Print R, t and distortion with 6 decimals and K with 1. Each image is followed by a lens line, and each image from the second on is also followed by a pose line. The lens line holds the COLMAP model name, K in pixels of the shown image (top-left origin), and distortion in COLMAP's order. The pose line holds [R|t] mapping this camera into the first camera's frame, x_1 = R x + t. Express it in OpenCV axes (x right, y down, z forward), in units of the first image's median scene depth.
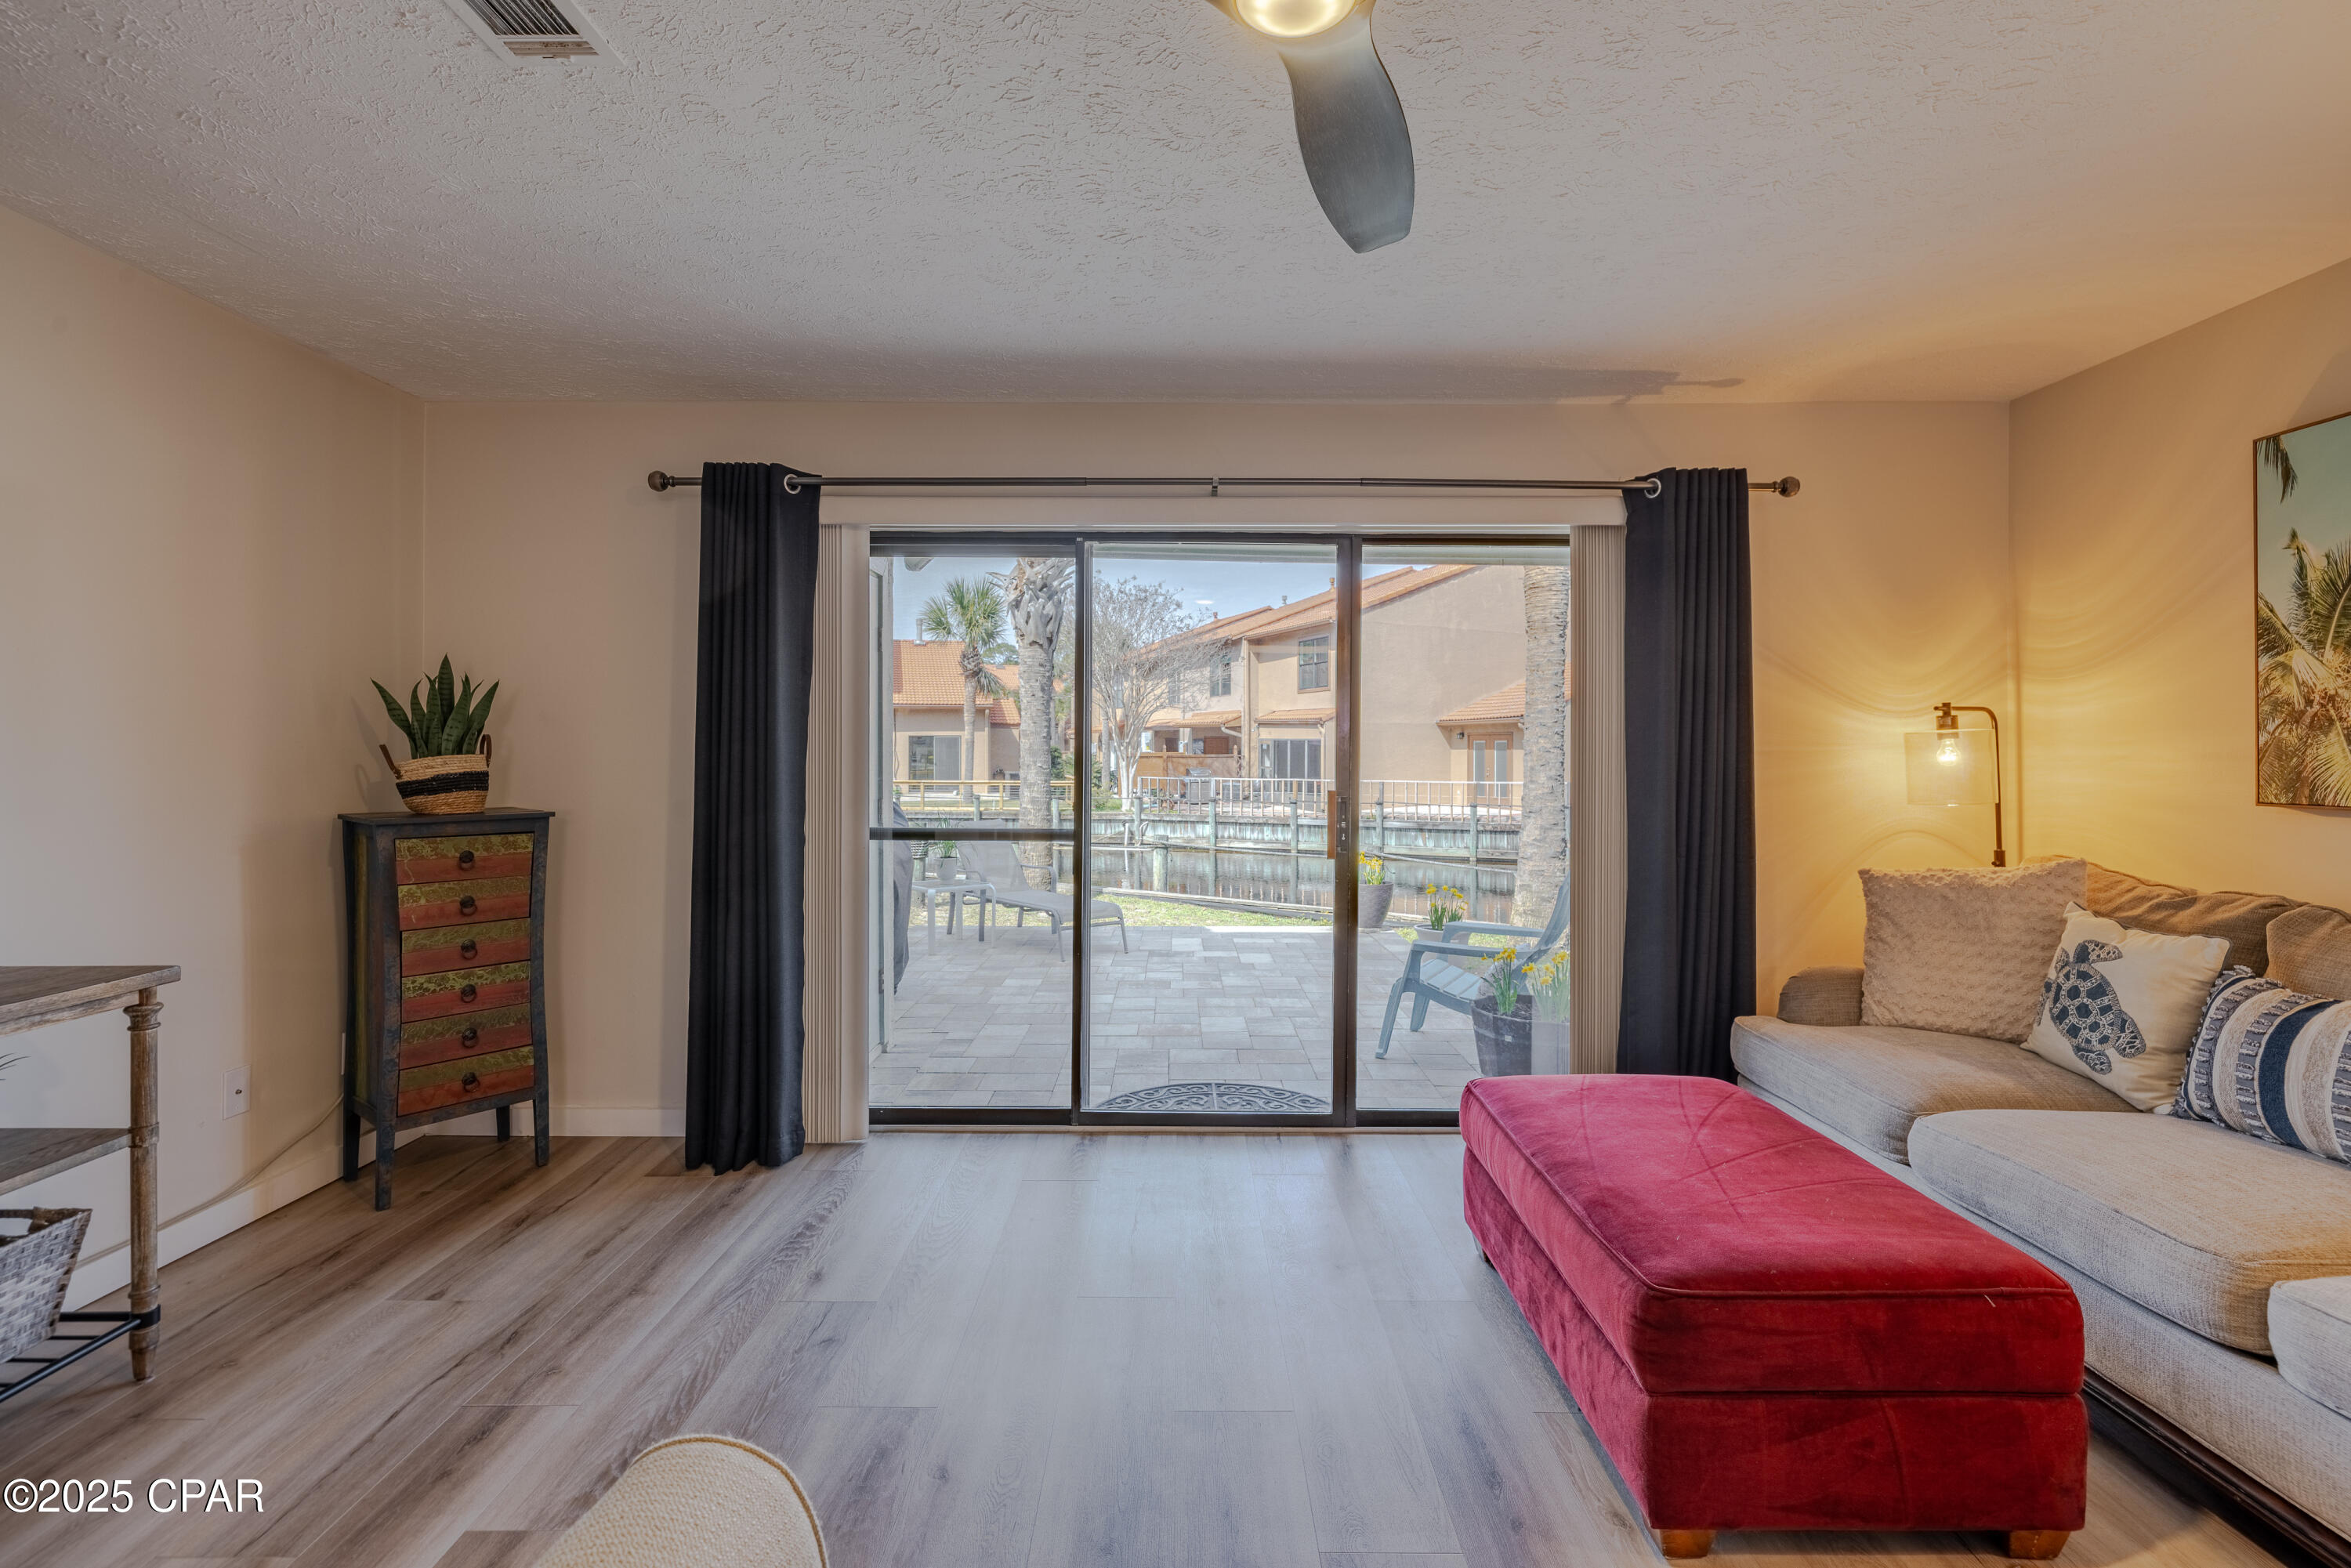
lens RADIAL K [[1062.8, 0, 1185.7], [0, 1062.8, 753.1], [0, 0, 1]] dist [-0.002590, 0.000736]
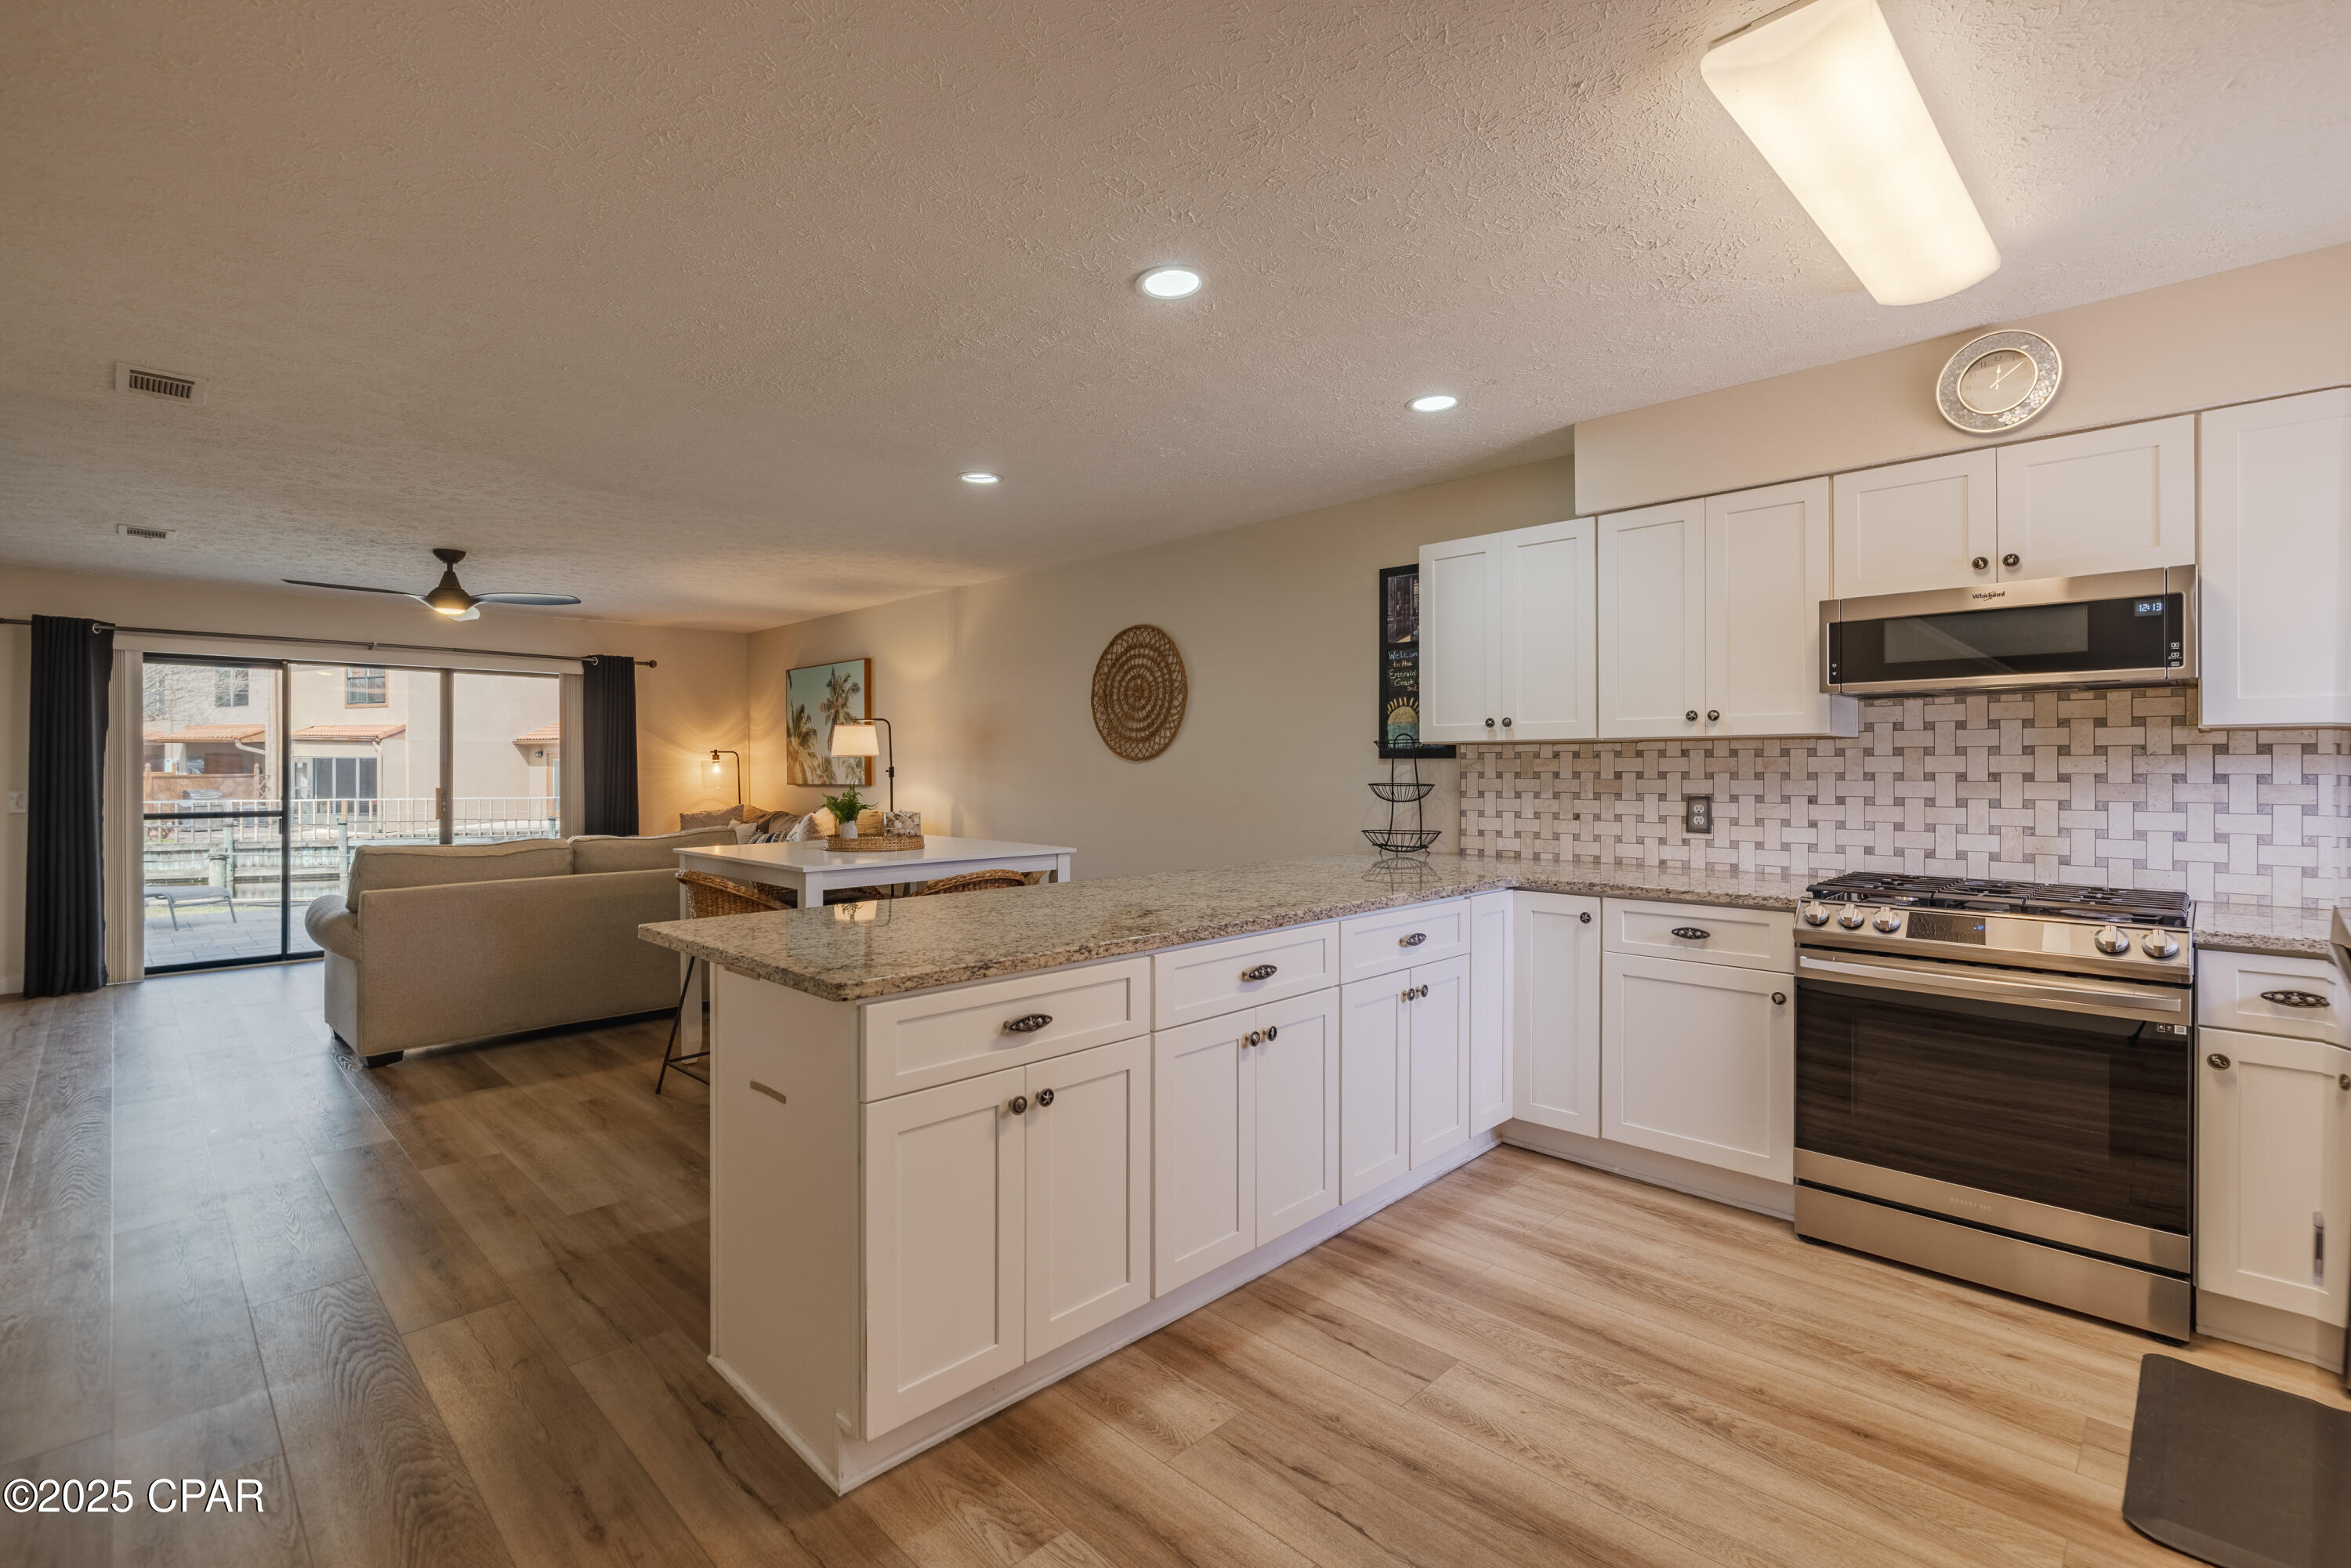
lens RADIAL K [[1048.7, 0, 1154.8], [0, 1048.7, 769.7], [0, 0, 1]] dist [-0.011185, 0.000523]
pose [[0.711965, -0.006325, 0.702187, -0.329869], [0.006297, 0.999977, 0.002622, 0.001724], [-0.702187, 0.002555, 0.711988, -1.612911]]
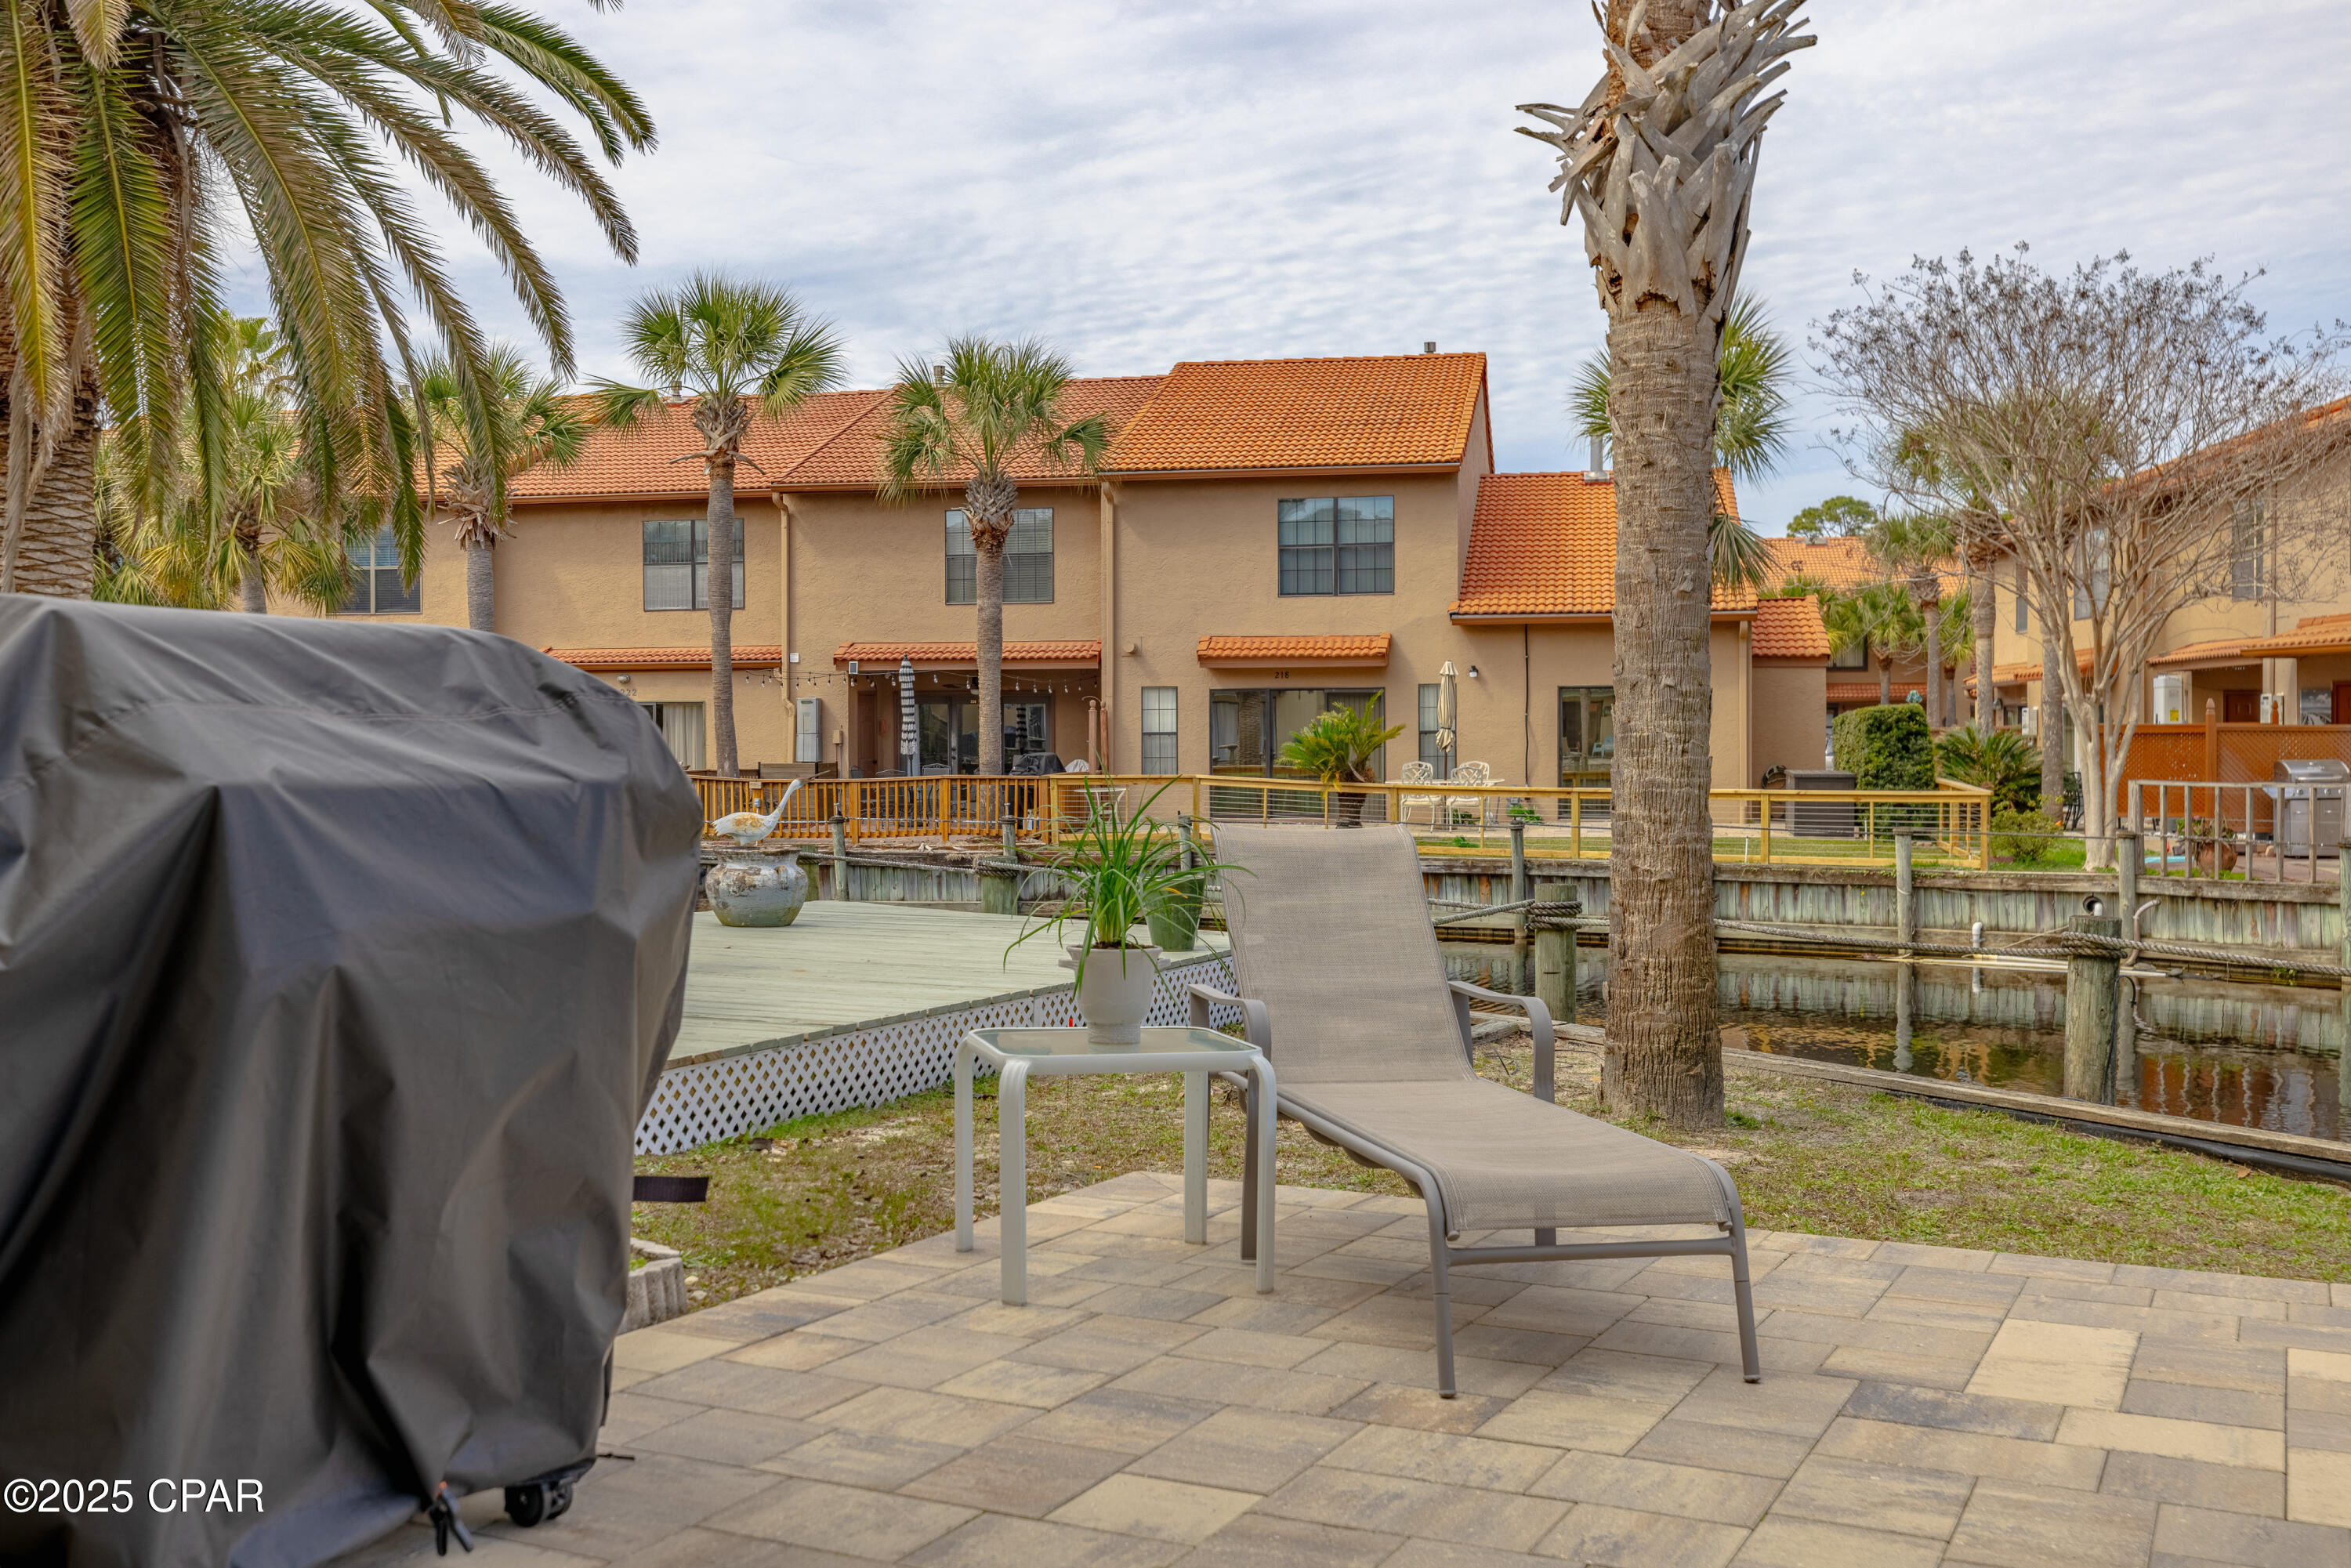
lens RADIAL K [[2318.8, 0, 1175.5], [0, 2318.8, 784.0], [0, 0, 1]] dist [0.002433, -0.004485]
pose [[0.898493, 0.003843, -0.438971, 0.120207], [0.002671, 0.999895, 0.014220, 0.107822], [0.438979, -0.013949, 0.898389, 1.090370]]
